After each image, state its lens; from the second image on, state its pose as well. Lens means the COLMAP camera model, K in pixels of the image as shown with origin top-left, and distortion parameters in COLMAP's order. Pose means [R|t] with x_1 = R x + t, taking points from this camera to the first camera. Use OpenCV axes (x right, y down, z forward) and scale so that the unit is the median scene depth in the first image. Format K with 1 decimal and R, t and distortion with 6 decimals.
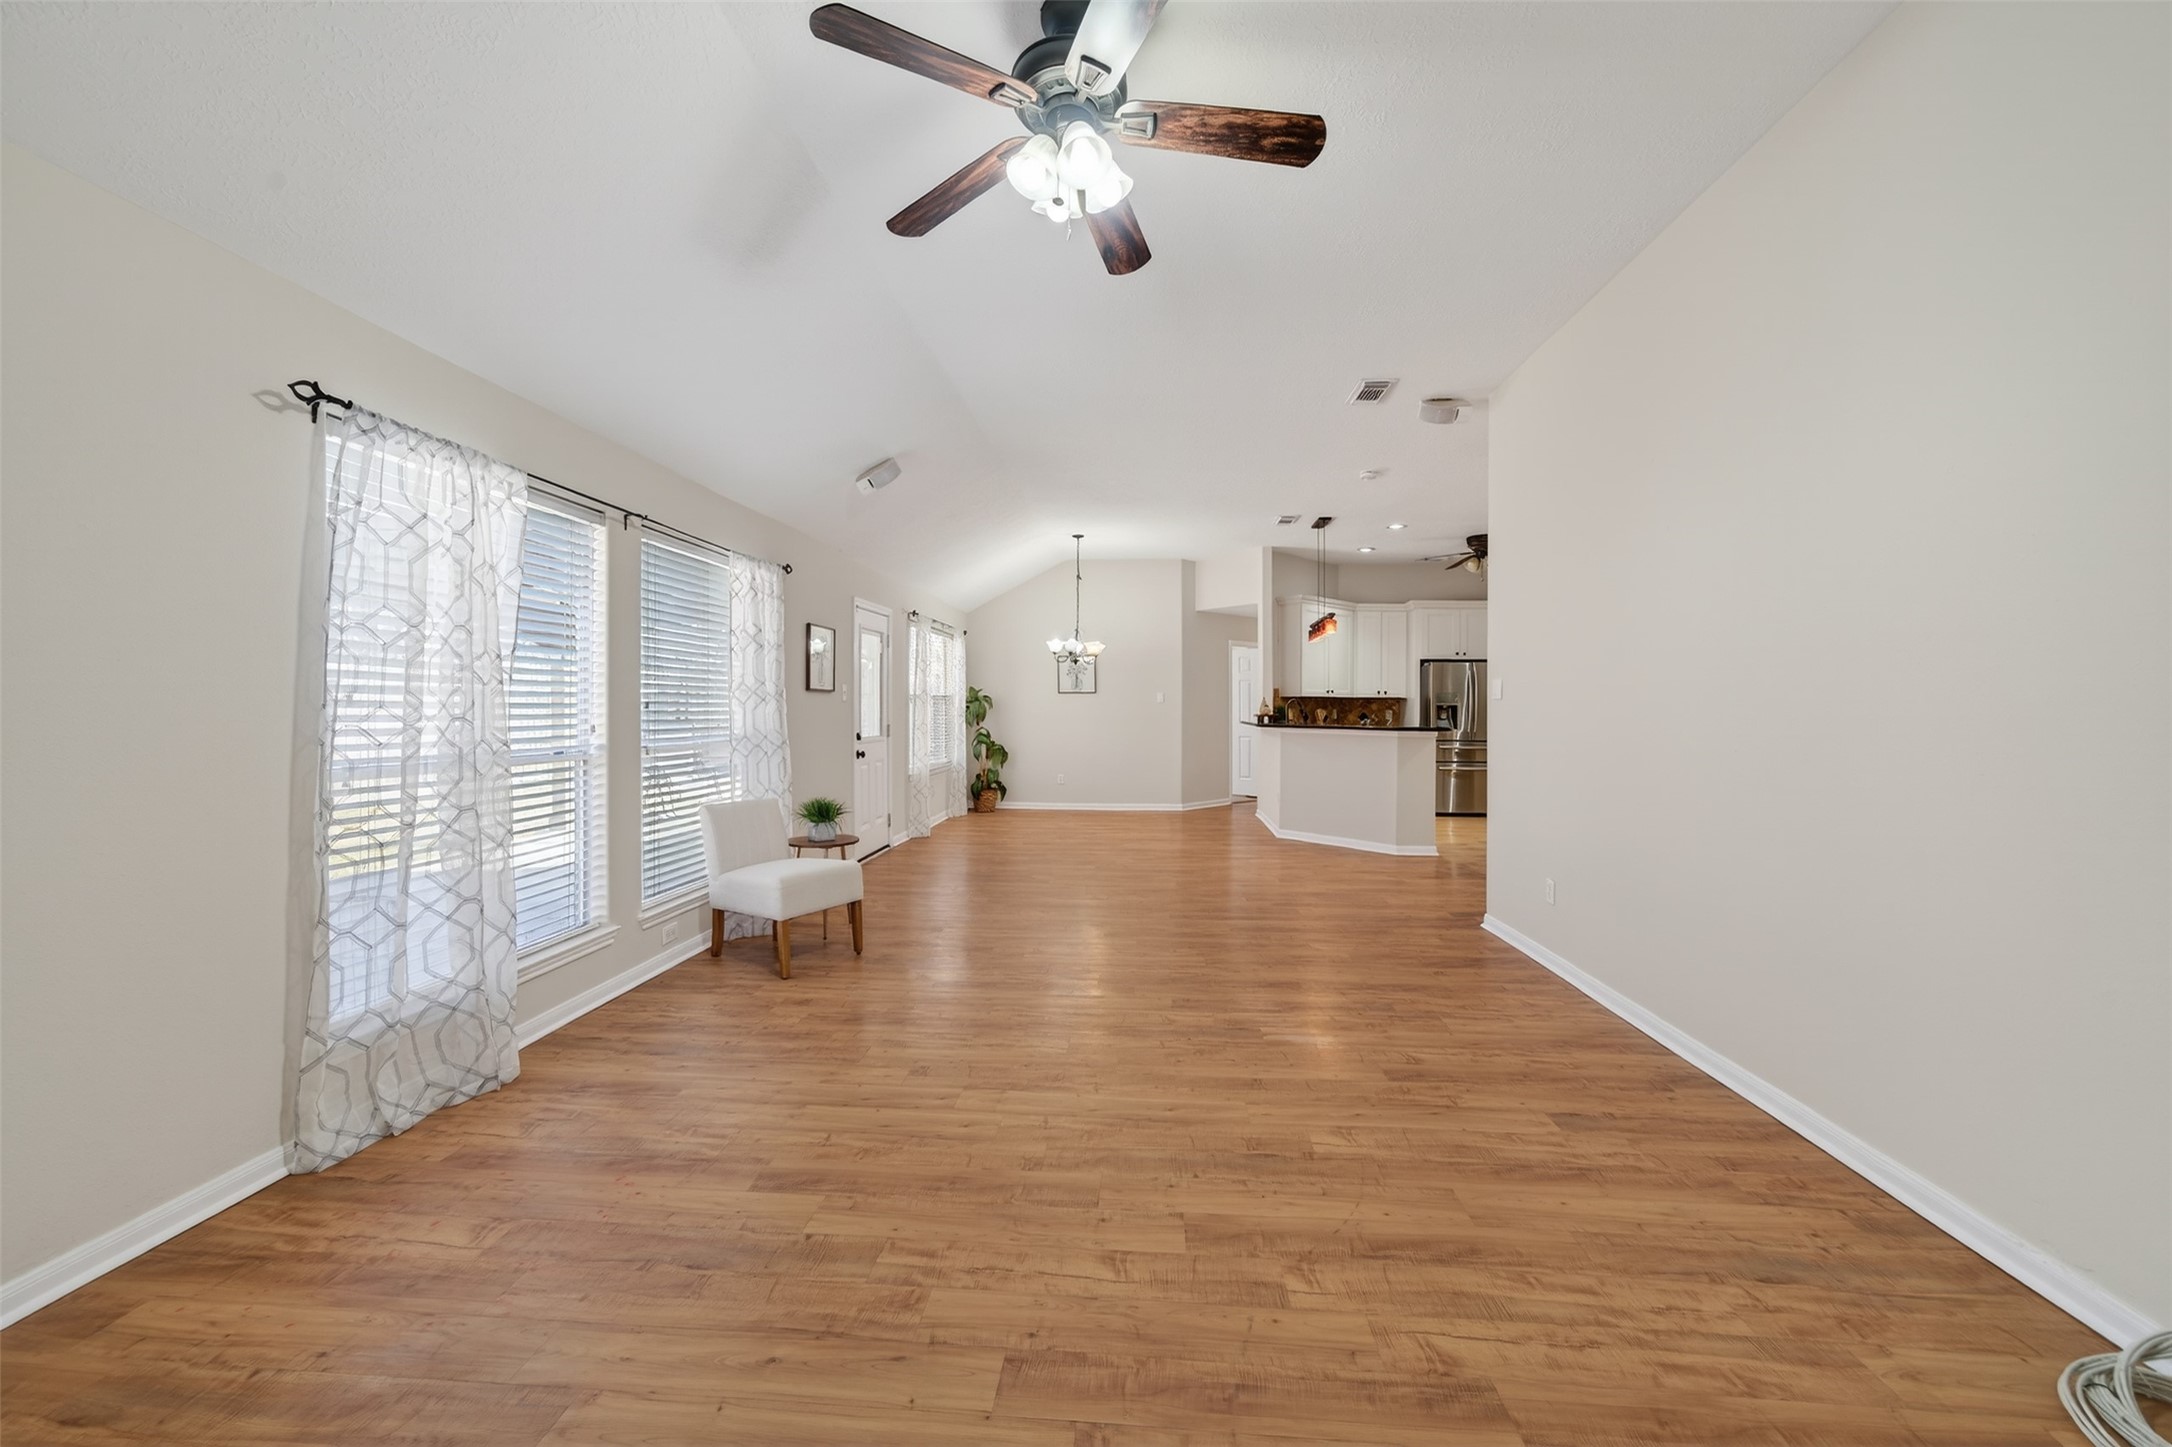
lens RADIAL K [[830.7, 0, 1083.8], [0, 830.7, 712.8], [0, 0, 1]] dist [0.002970, 0.000117]
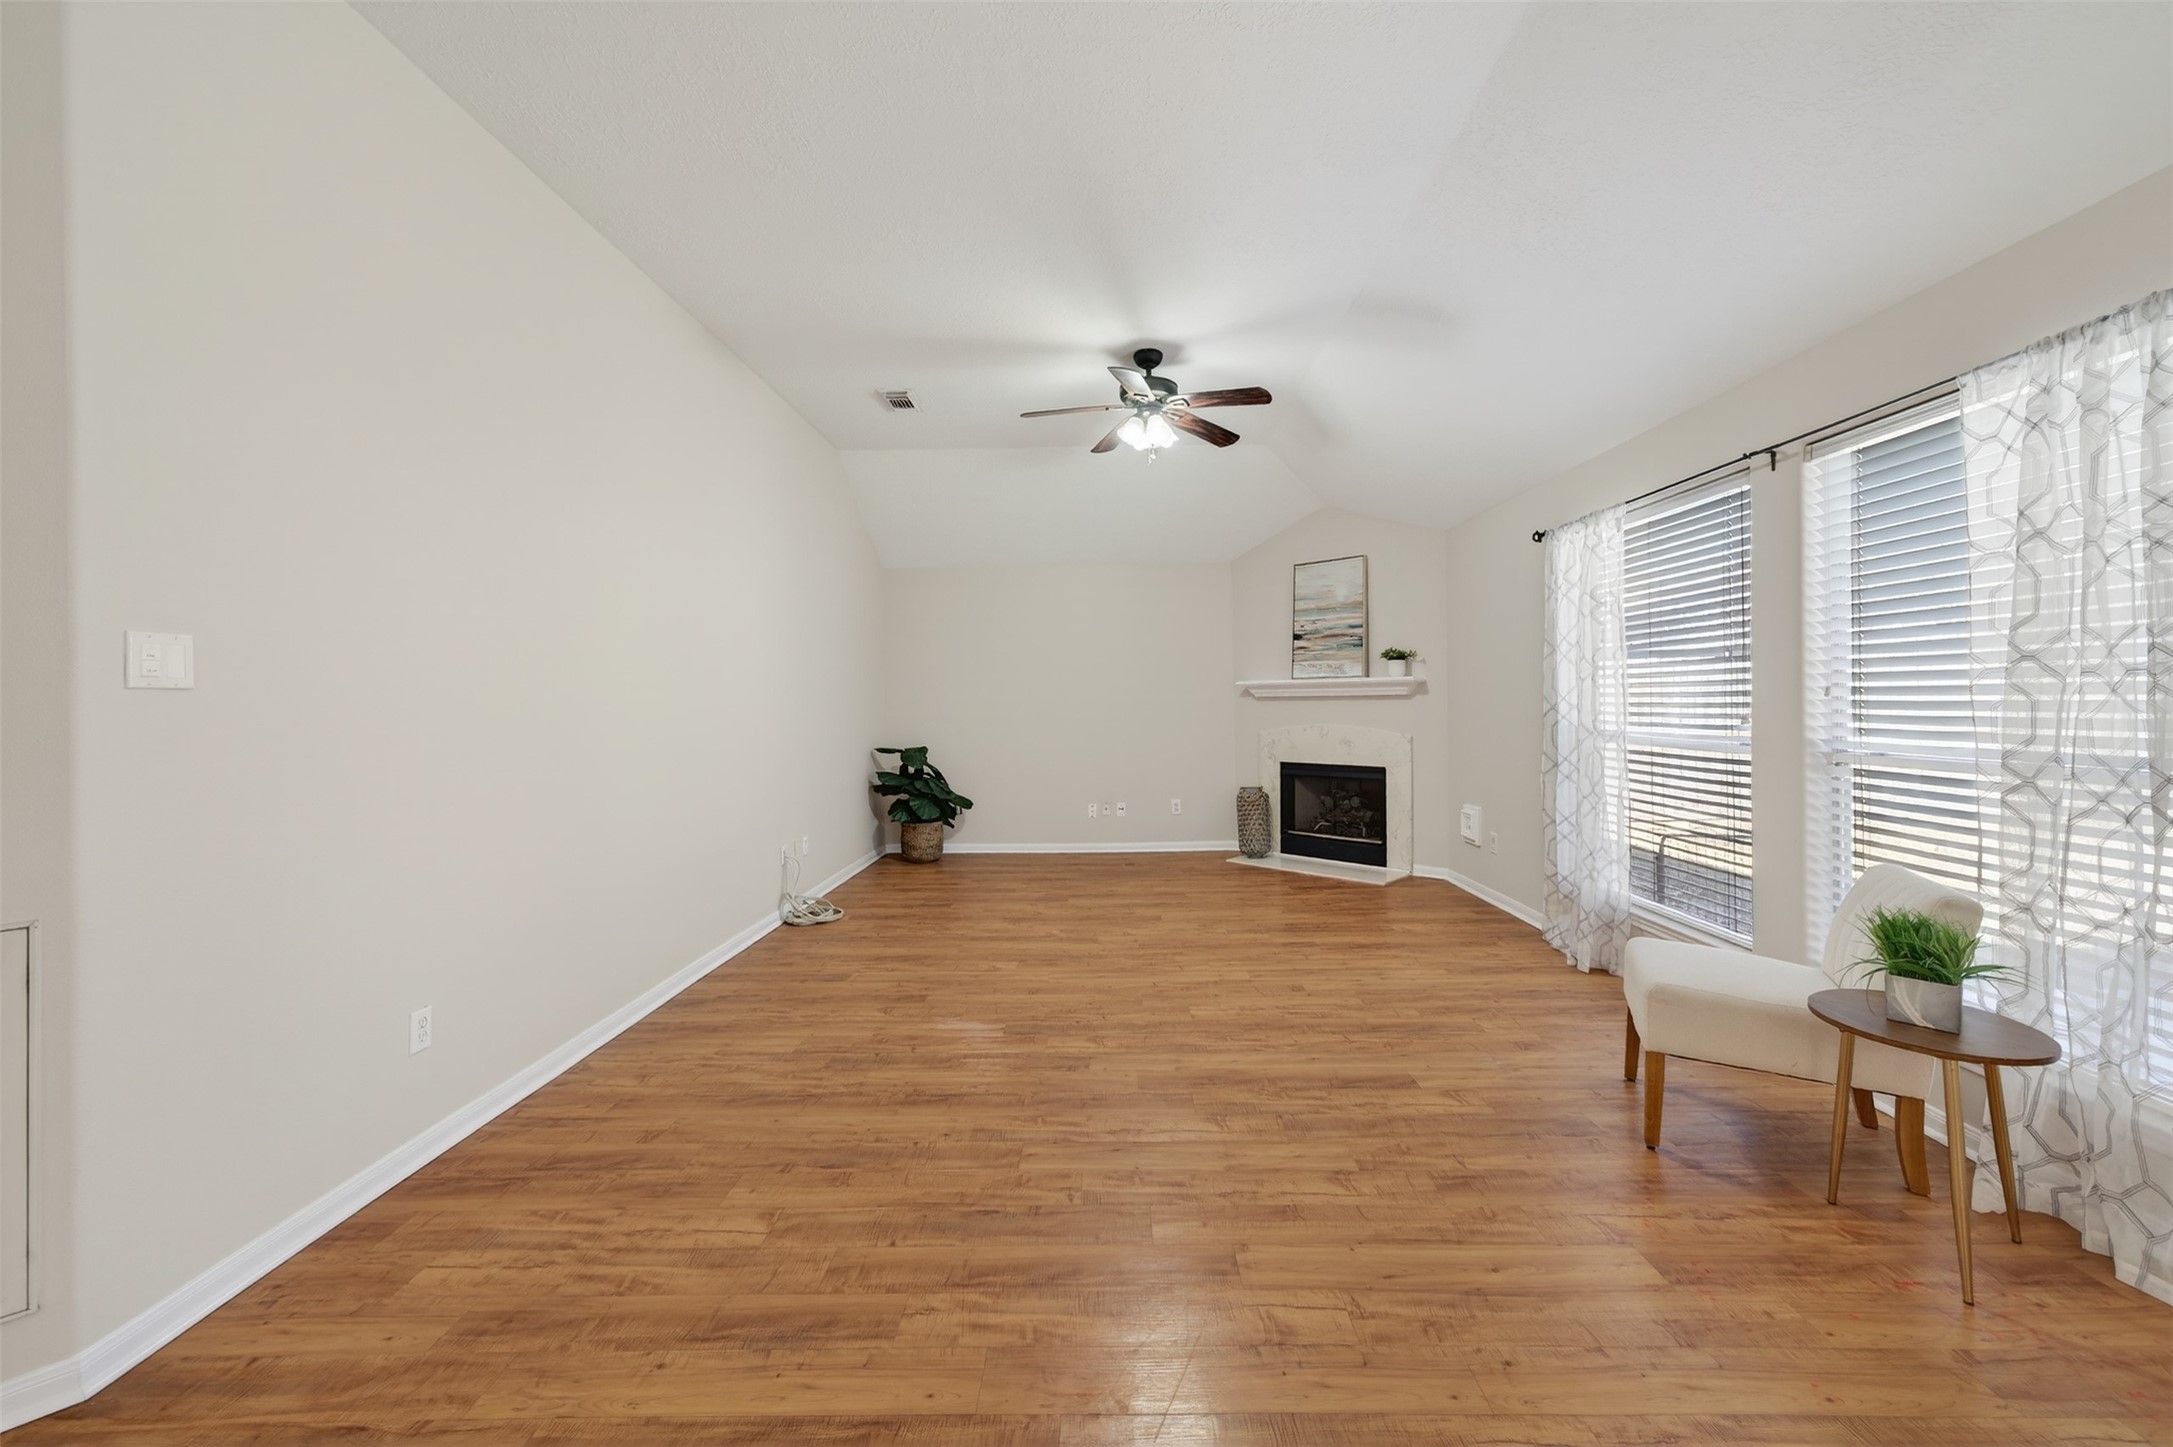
lens RADIAL K [[831.1, 0, 1091.0], [0, 831.1, 688.2], [0, 0, 1]] dist [0.002970, 0.000117]
pose [[-0.998475, 0.008269, -0.054586, 0.148975], [0.008716, 0.999930, -0.007958, -0.014035], [0.054517, -0.008421, -0.998477, 1.859697]]
